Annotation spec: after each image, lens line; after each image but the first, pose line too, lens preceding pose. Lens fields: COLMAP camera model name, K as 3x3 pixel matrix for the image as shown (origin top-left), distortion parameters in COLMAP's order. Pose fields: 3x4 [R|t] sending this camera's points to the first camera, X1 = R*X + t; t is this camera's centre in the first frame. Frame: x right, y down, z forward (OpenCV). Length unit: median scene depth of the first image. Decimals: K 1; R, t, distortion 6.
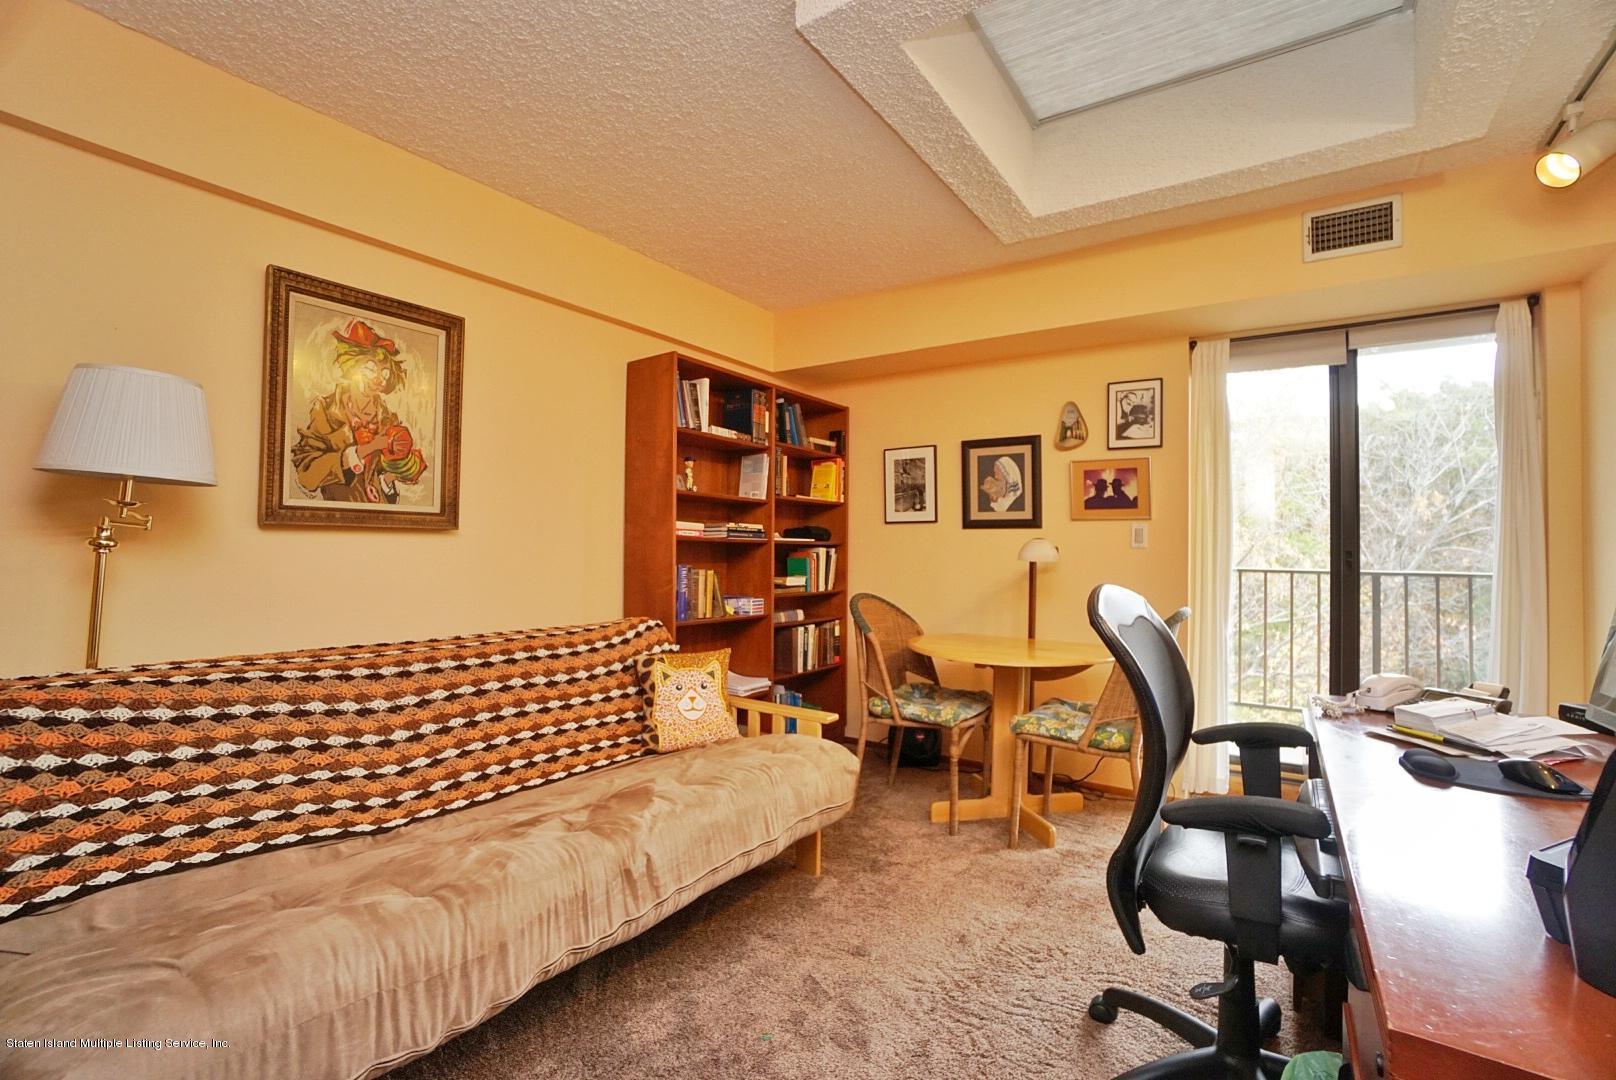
lens RADIAL K [[712.4, 0, 799.0], [0, 712.4, 536.4], [0, 0, 1]] dist [-0.024942, -0.000189]
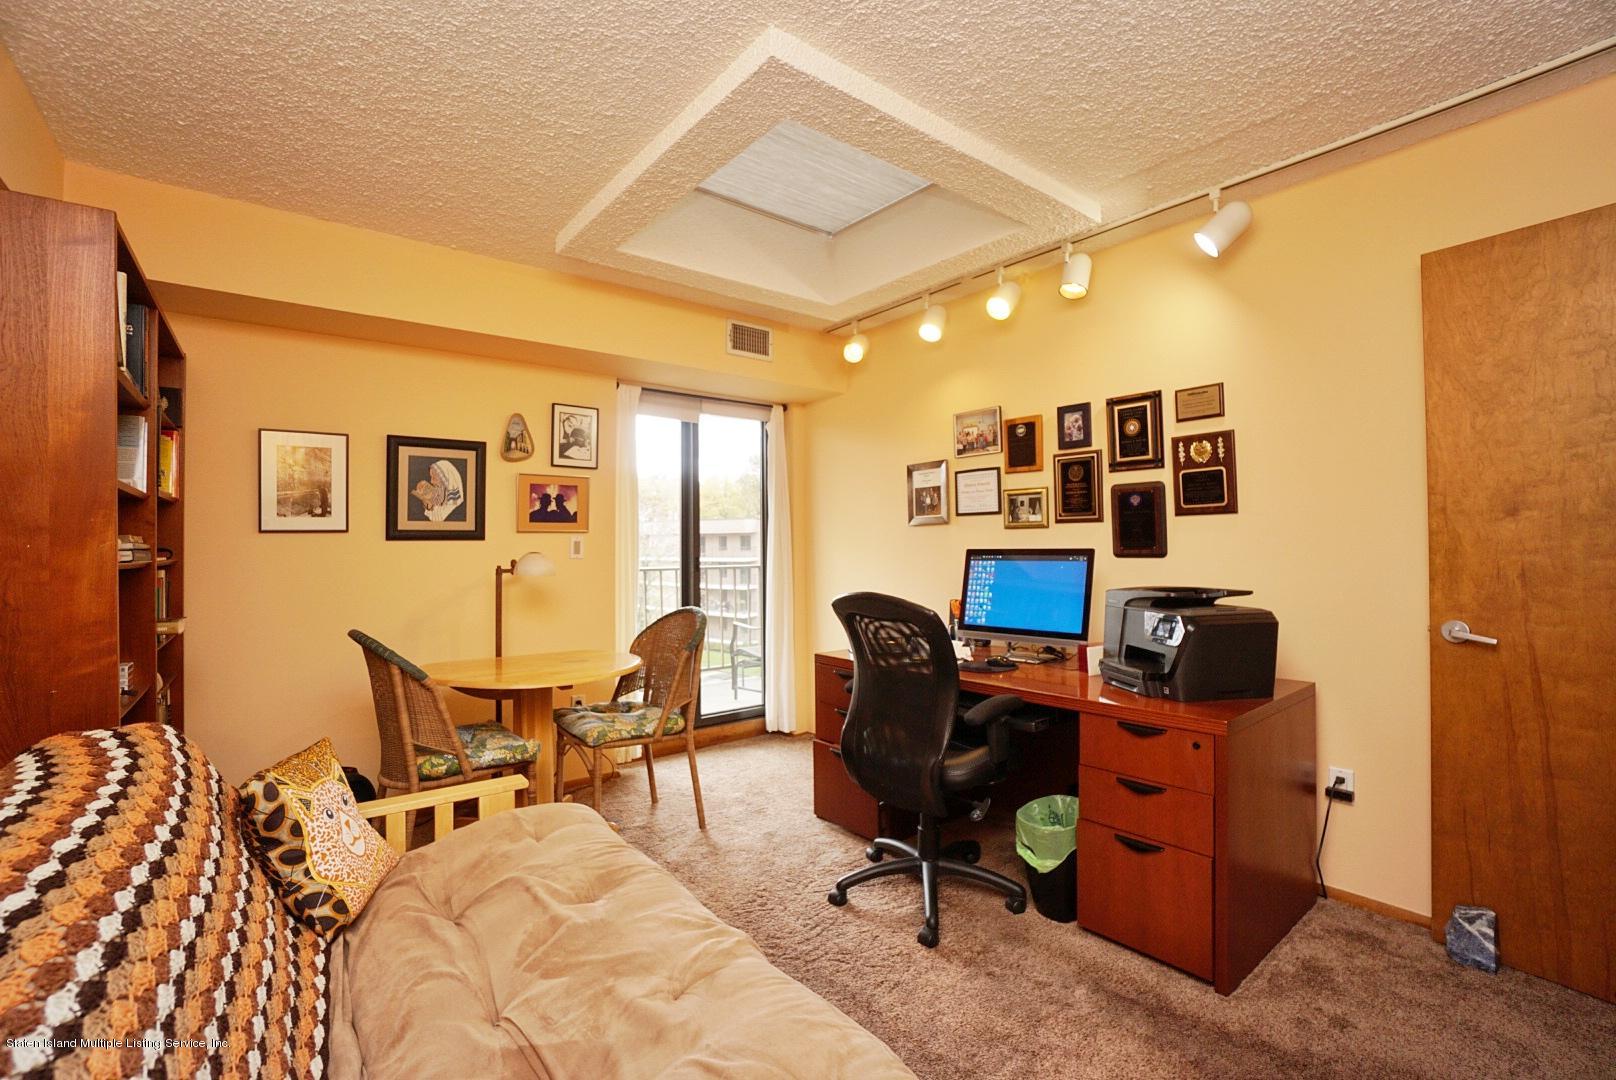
lens RADIAL K [[712.4, 0, 796.4], [0, 712.4, 538.5], [0, 0, 1]] dist [-0.024942, -0.000189]
pose [[0.318076, -0.002938, 0.948061, -0.443063], [-0.003483, 0.999985, 0.004267, -0.020000], [-0.948059, -0.004659, 0.318061, 0.313185]]
